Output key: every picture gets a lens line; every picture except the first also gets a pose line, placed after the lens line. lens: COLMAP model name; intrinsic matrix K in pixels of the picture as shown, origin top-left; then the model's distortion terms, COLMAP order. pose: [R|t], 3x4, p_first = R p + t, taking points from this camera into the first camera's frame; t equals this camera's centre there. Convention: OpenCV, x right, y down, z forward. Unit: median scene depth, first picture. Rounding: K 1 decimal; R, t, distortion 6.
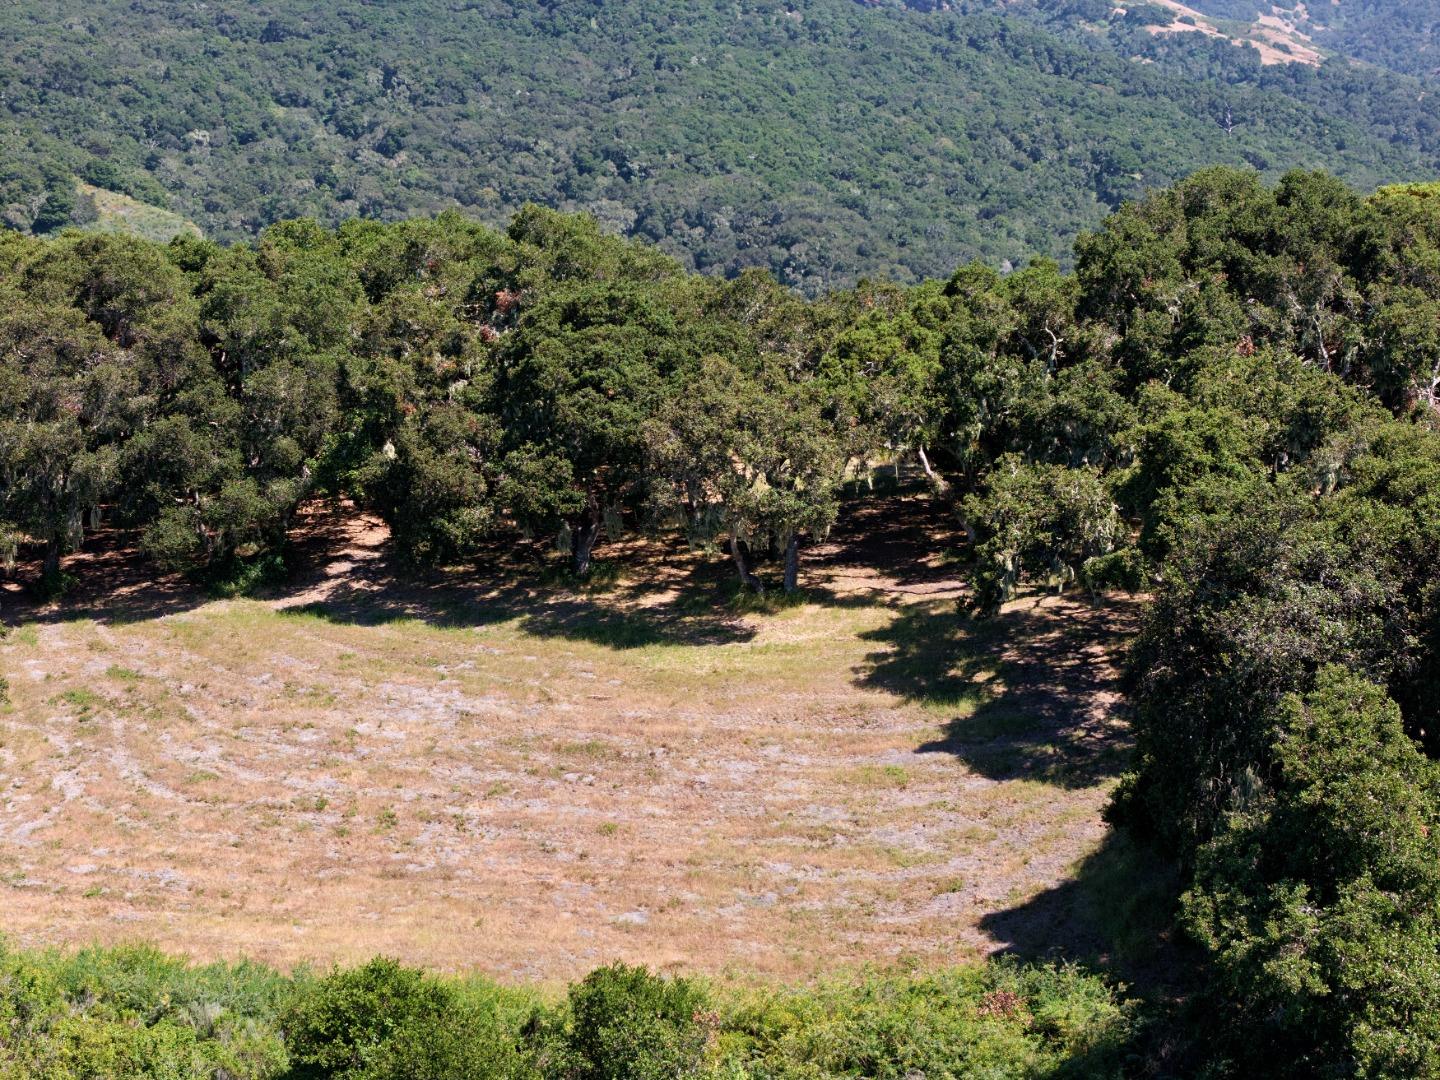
lens RADIAL K [[2865.1, 0, 720.0], [0, 2865.1, 540.0], [0, 0, 1]] dist [-0.249390, 1.482521]
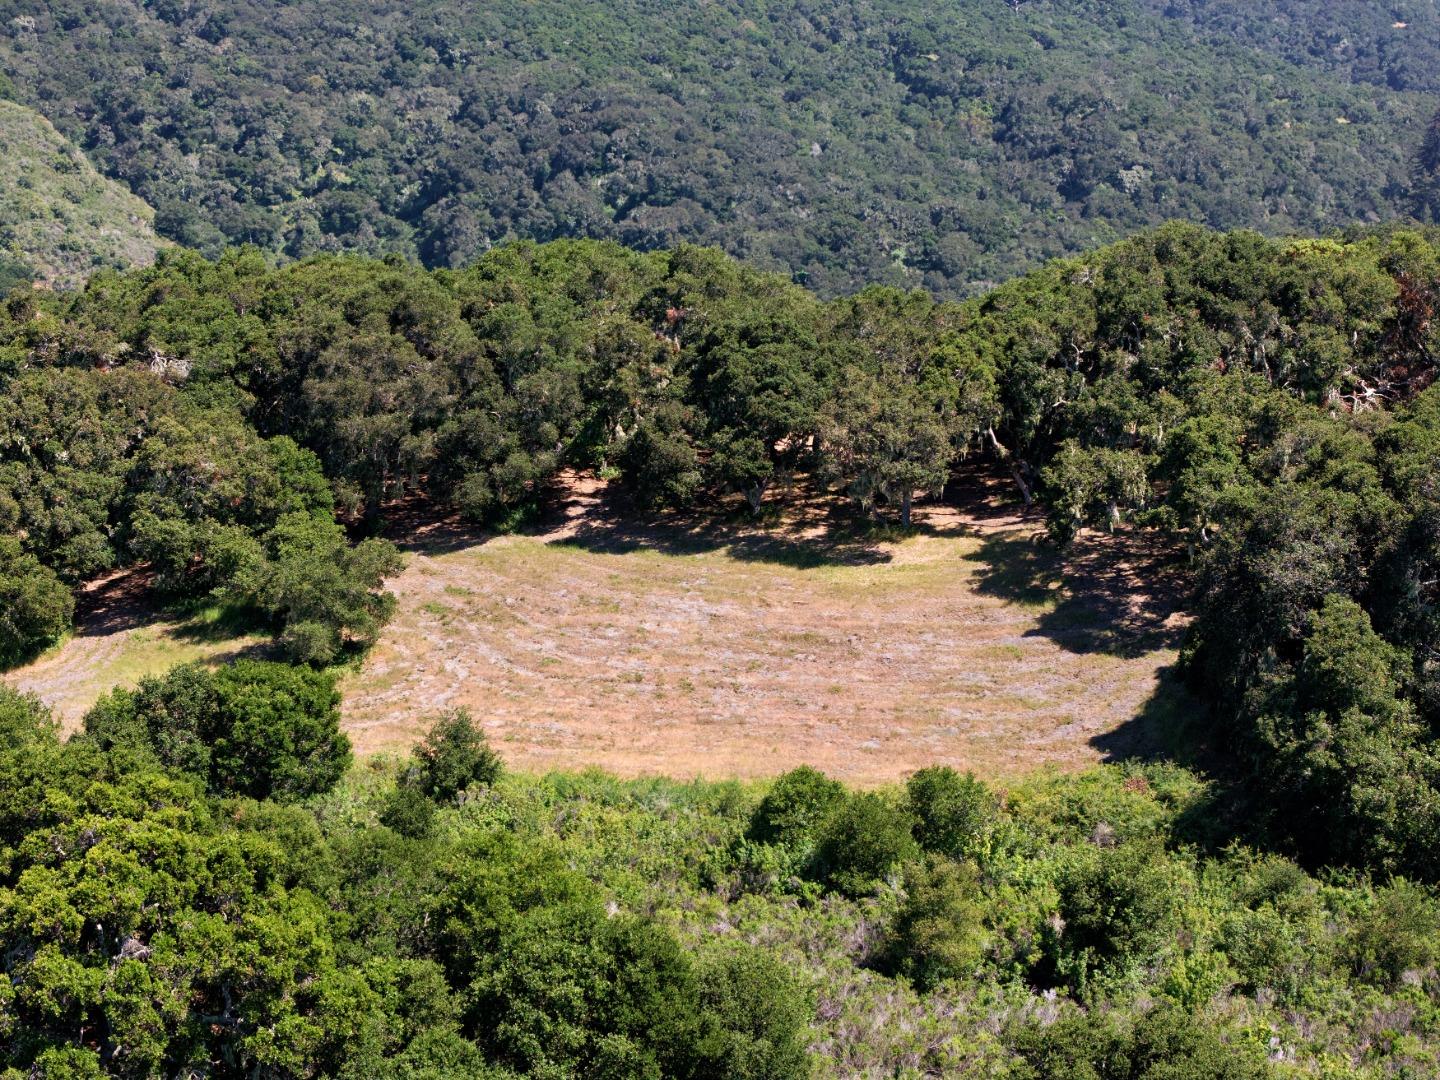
lens RADIAL K [[2865.1, 0, 720.0], [0, 2865.1, 540.0], [0, 0, 1]] dist [-0.249390, 1.482521]
pose [[0.996671, -0.015650, 0.080014, -0.191527], [0.011607, 0.998644, 0.050748, -0.051625], [-0.080700, -0.049651, 0.995501, -0.466462]]
